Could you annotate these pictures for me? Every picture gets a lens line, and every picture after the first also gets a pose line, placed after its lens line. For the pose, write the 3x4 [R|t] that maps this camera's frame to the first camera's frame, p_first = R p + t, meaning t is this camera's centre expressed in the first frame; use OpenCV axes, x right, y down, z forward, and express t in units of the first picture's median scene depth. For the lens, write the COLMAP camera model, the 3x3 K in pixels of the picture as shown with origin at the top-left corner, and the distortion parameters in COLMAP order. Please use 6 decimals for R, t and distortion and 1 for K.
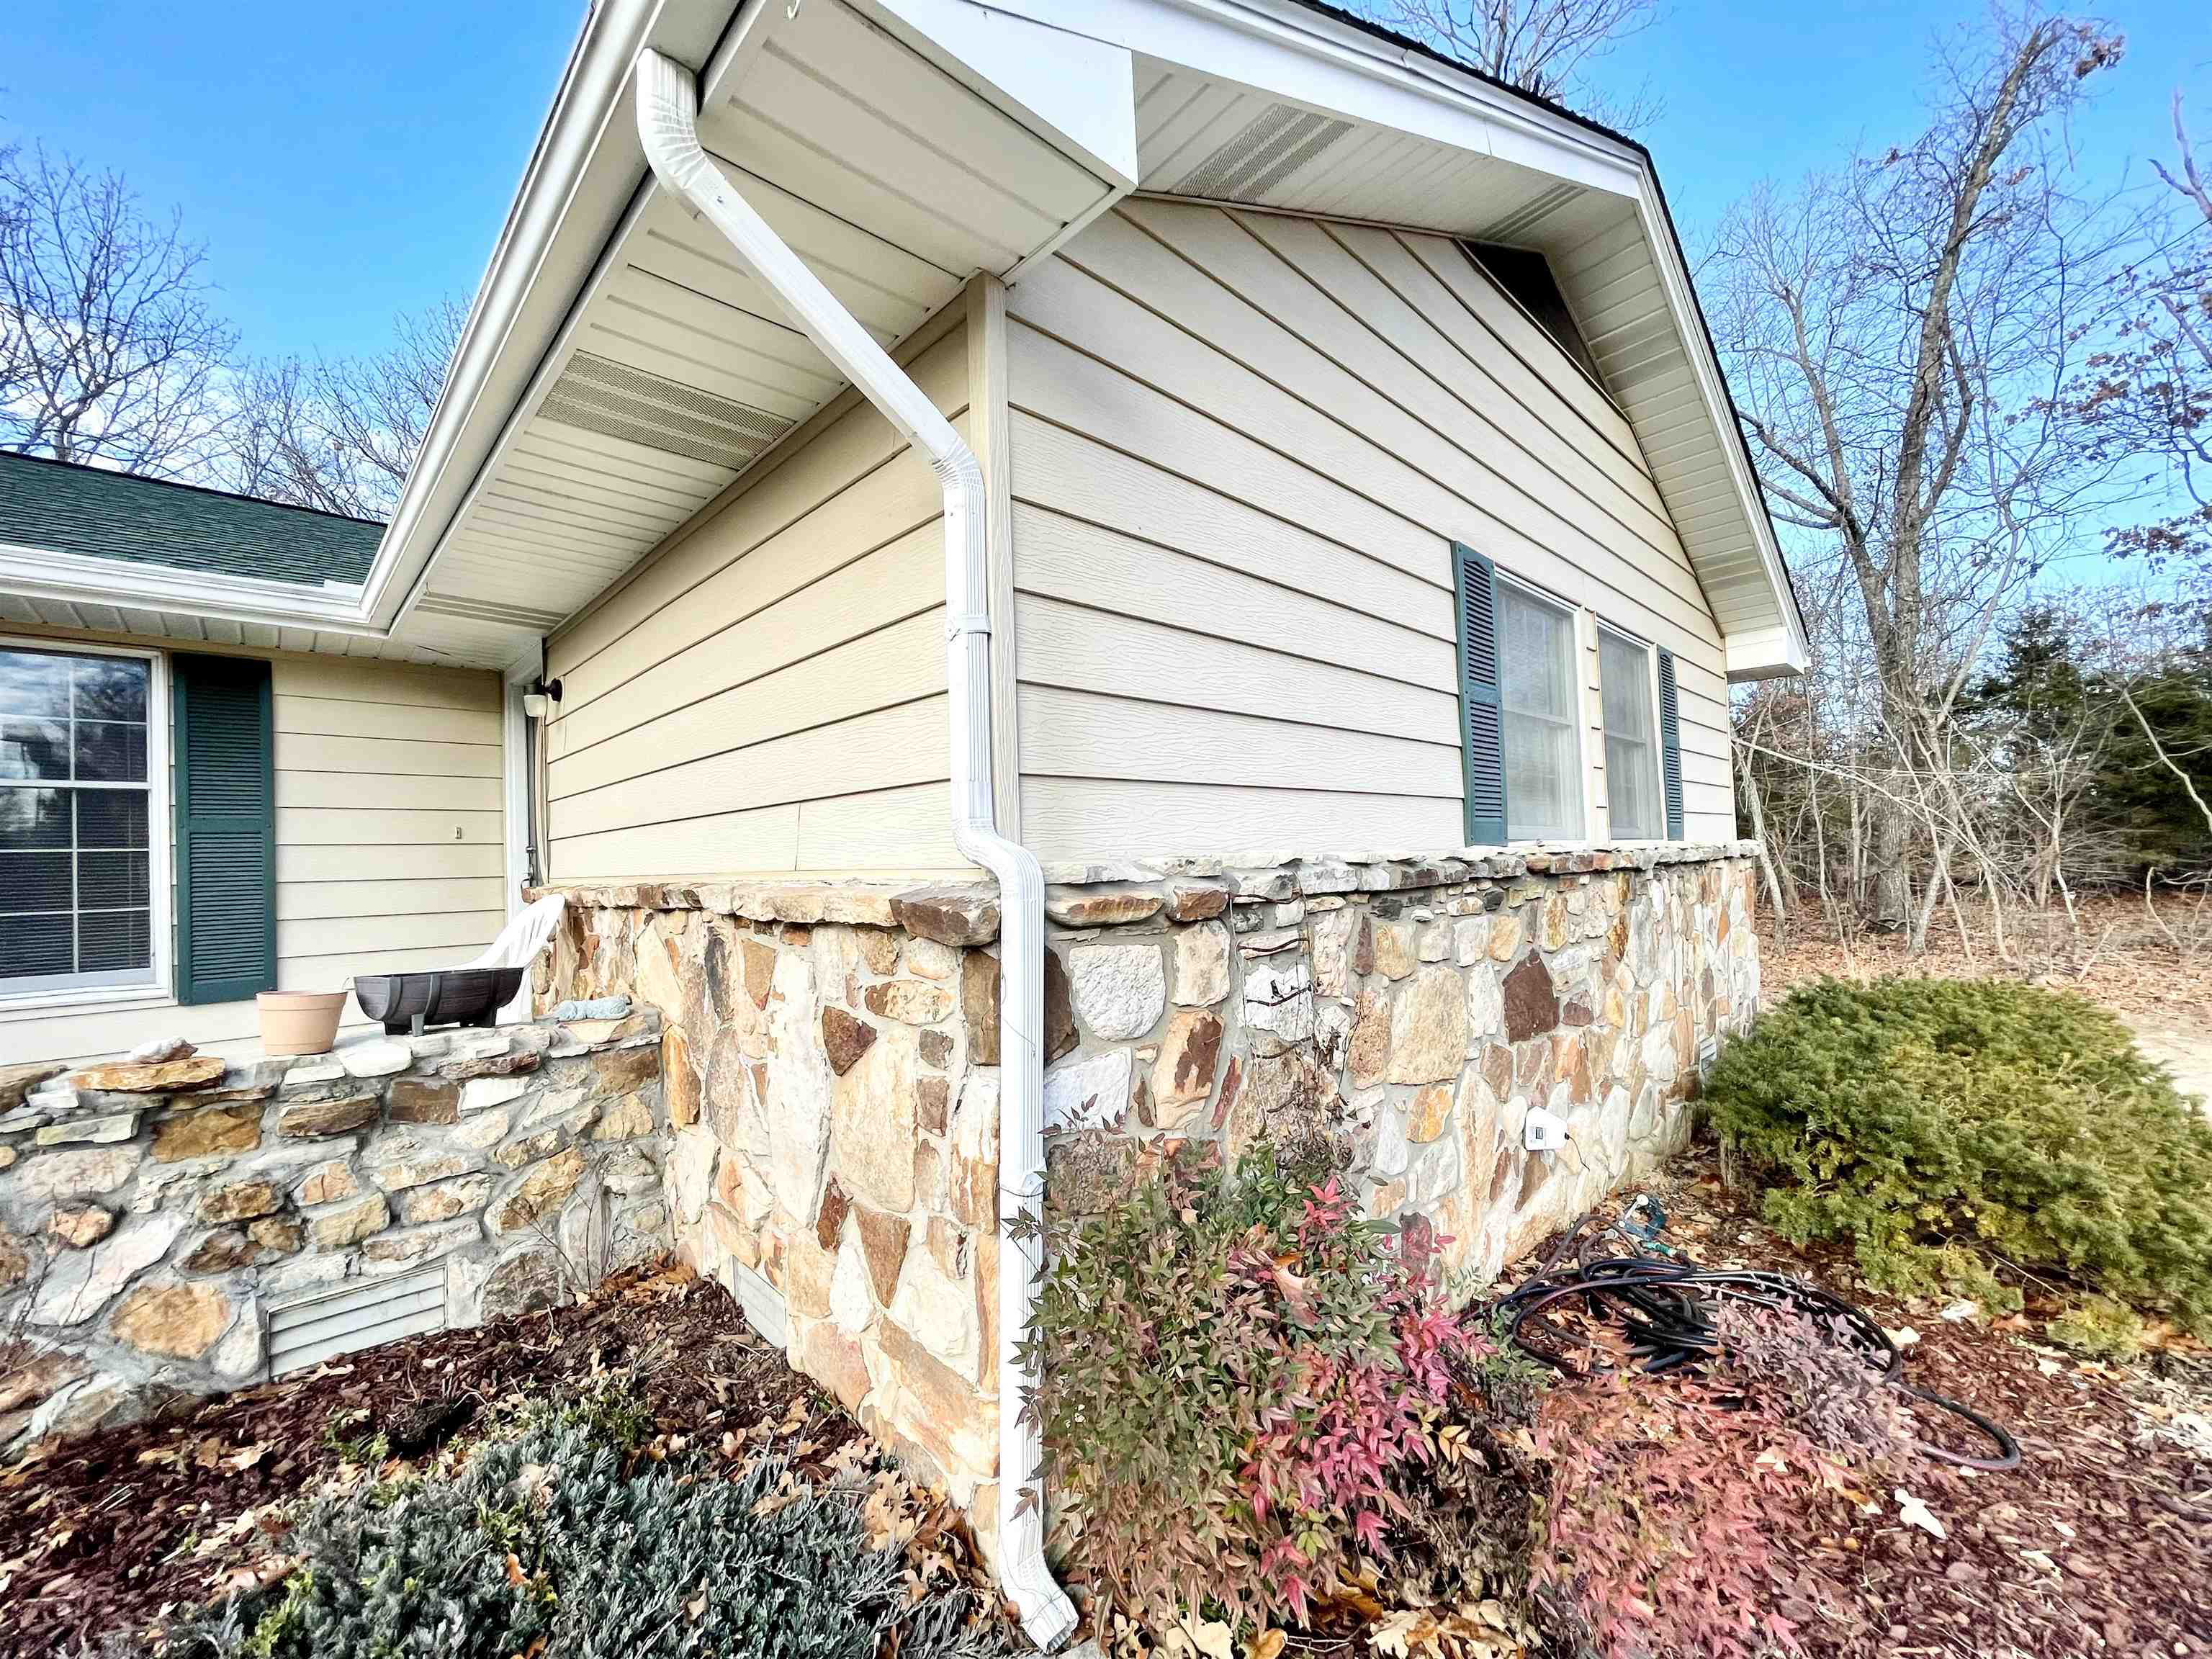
lens RADIAL K [[884.2, 0, 1098.0], [0, 884.2, 842.8], [0, 0, 1]] dist [0.001113, 0.000589]
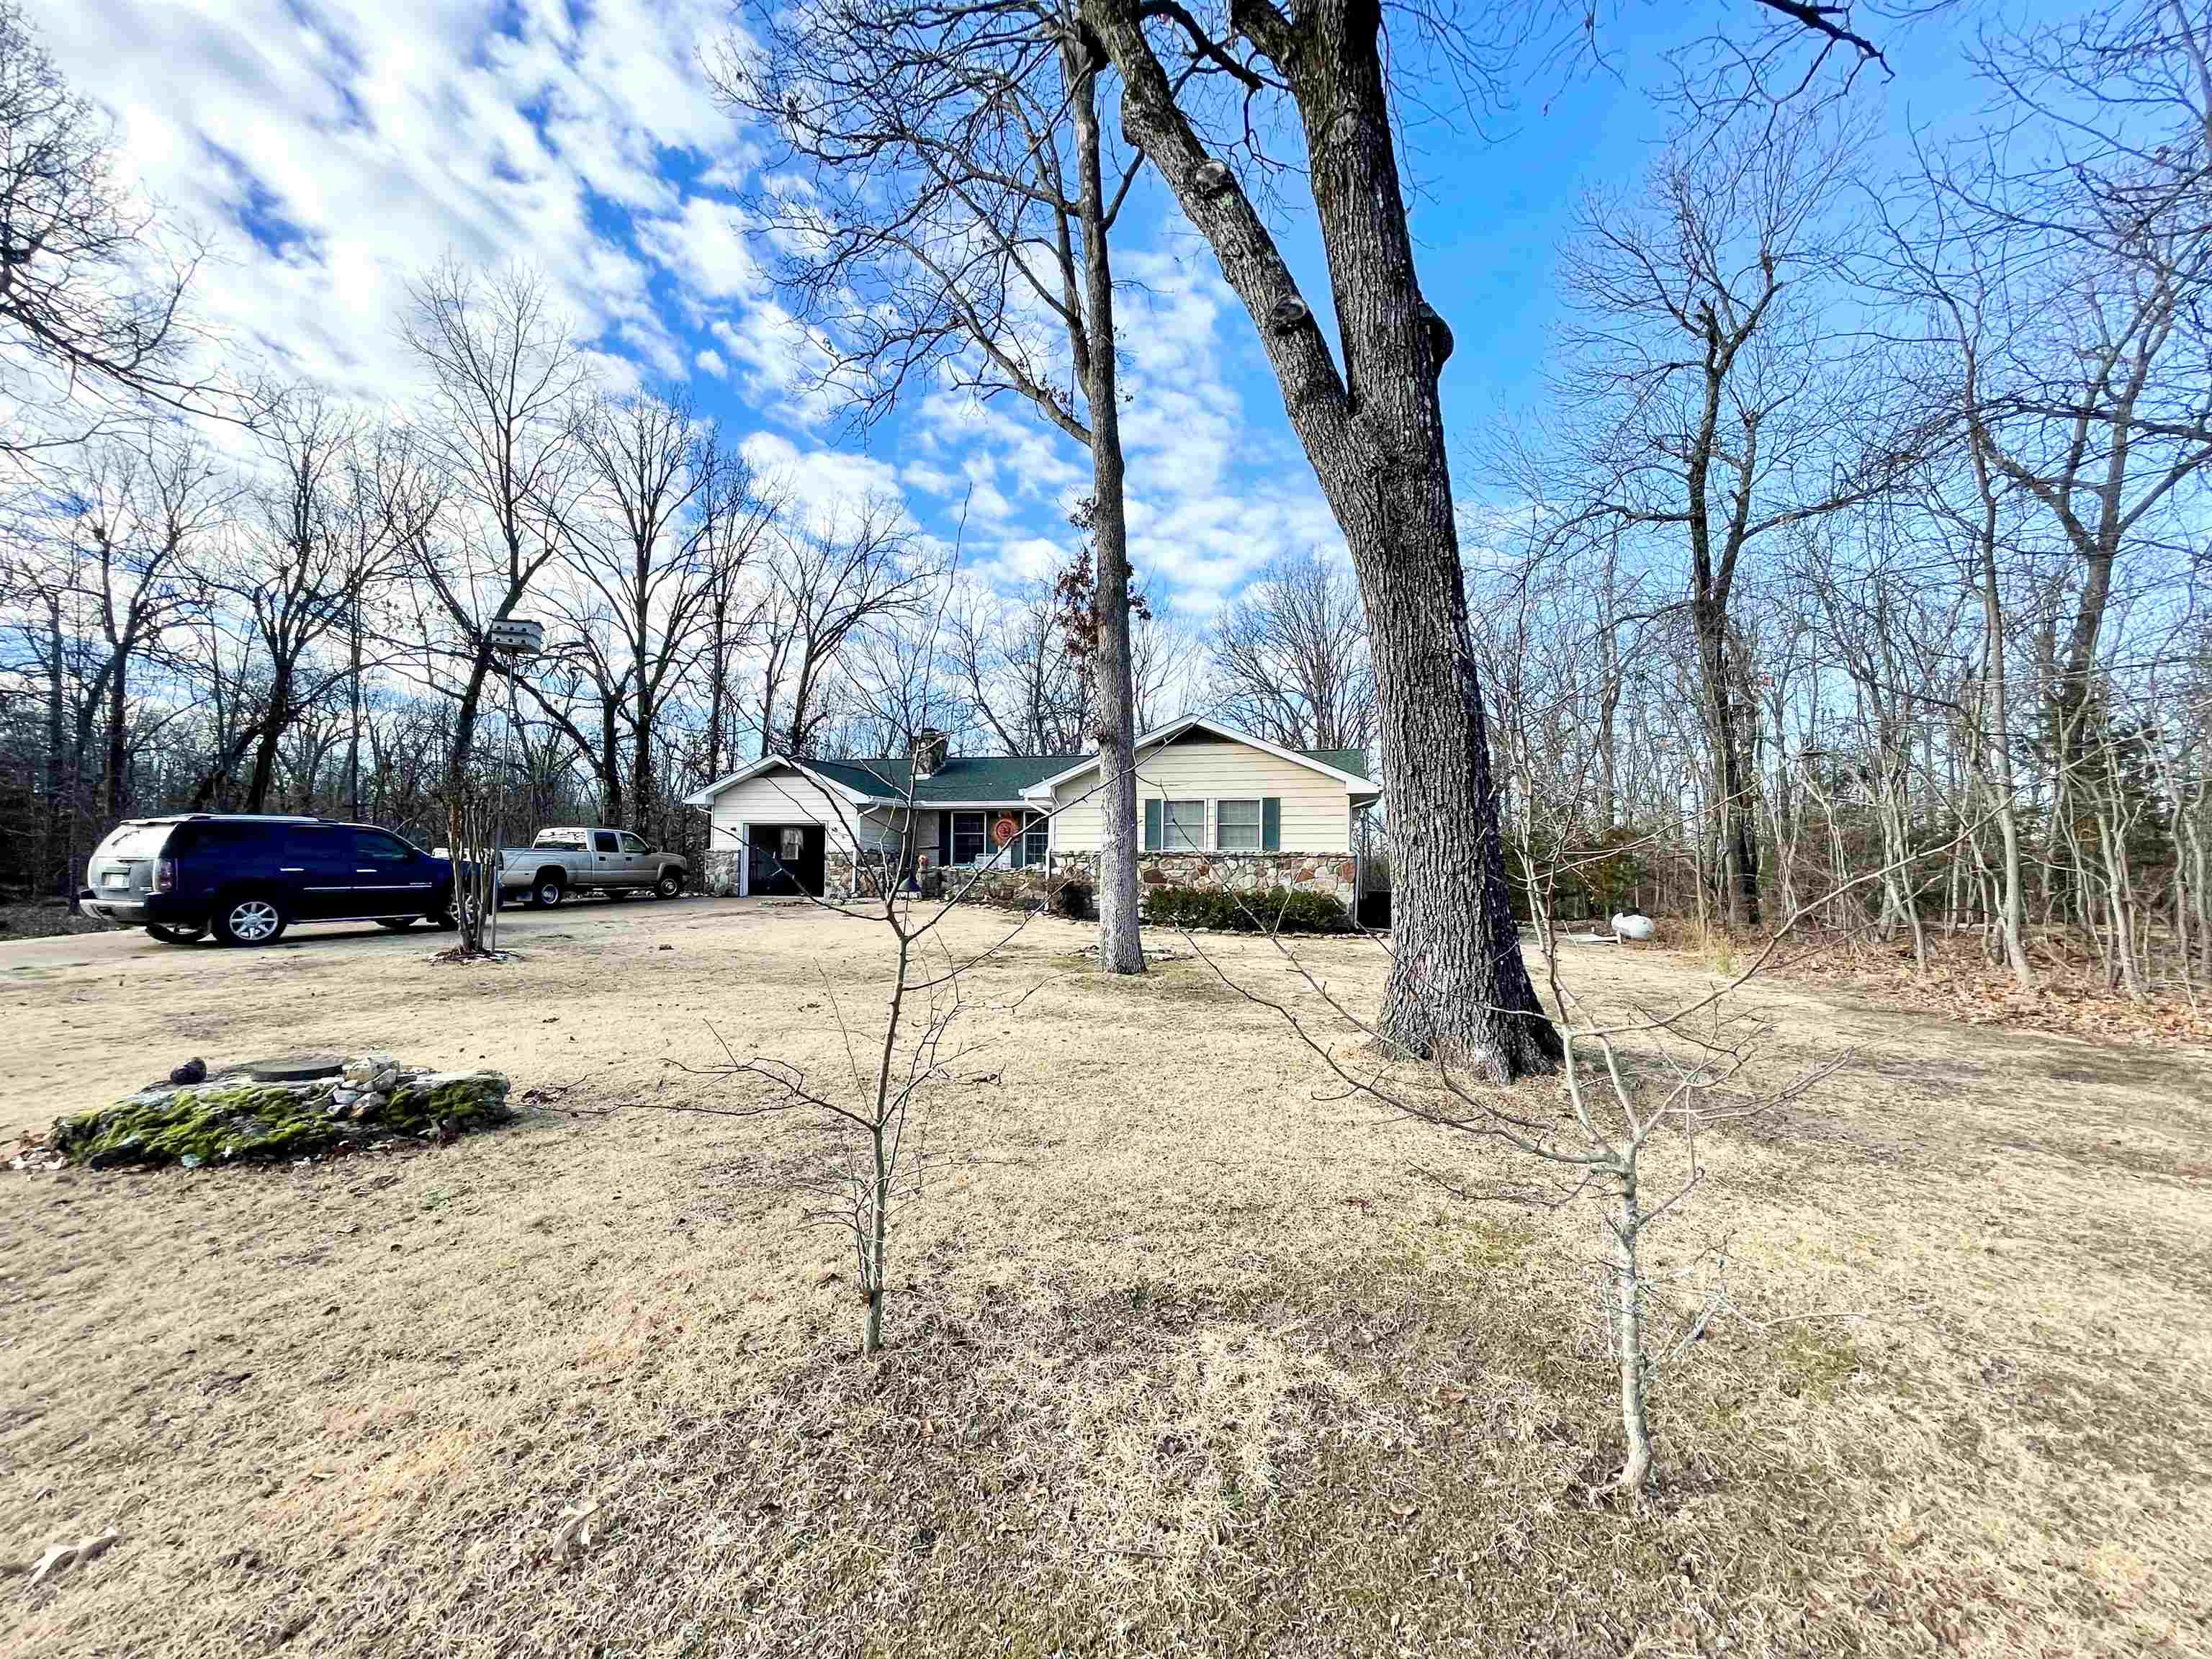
lens RADIAL K [[887.5, 0, 1100.9], [0, 887.5, 843.5], [0, 0, 1]] dist [-0.000406, -0.000031]
pose [[0.518180, 0.022376, -0.854979, 6.422792], [-0.005807, 0.999727, 0.022645, -0.209821], [0.855252, -0.006769, 0.518168, -2.825018]]
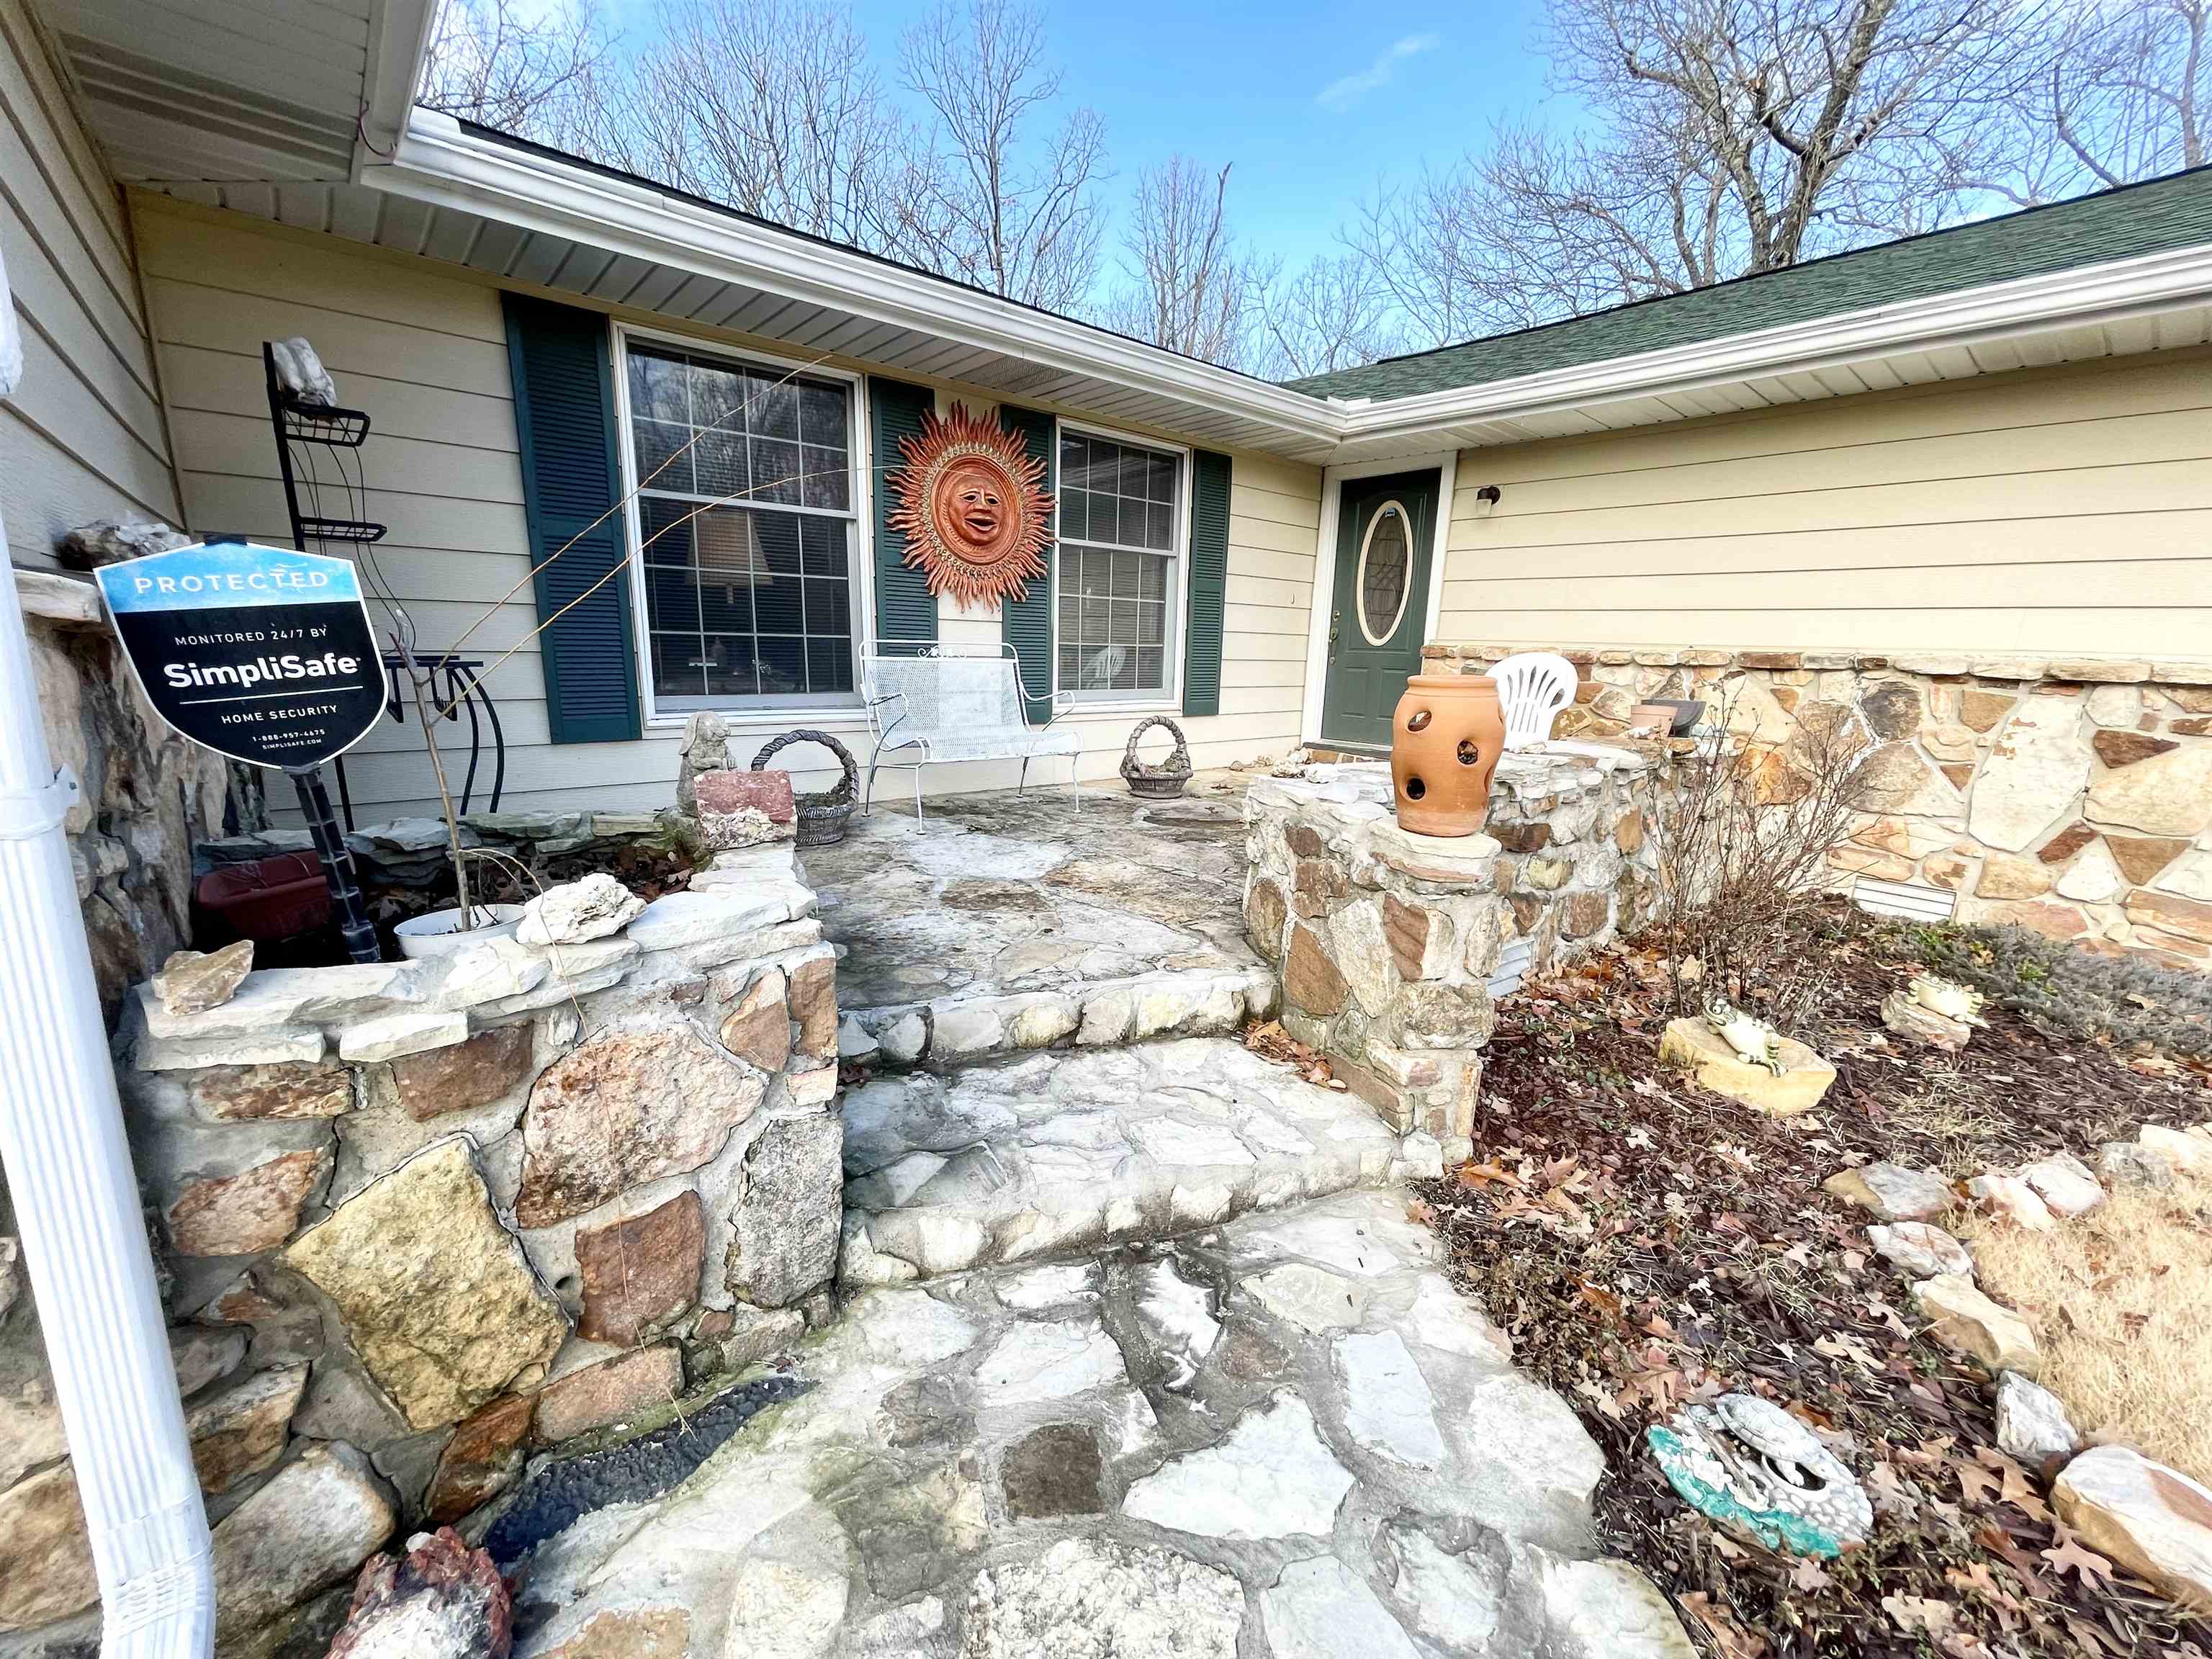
lens RADIAL K [[884.2, 0, 1098.0], [0, 884.2, 842.8], [0, 0, 1]] dist [0.001113, 0.000589]
pose [[0.997016, 0.068808, -0.035001, -1.737113], [-0.058189, 0.967778, 0.244991, 0.063996], [0.050731, -0.242223, 0.968893, -0.694403]]
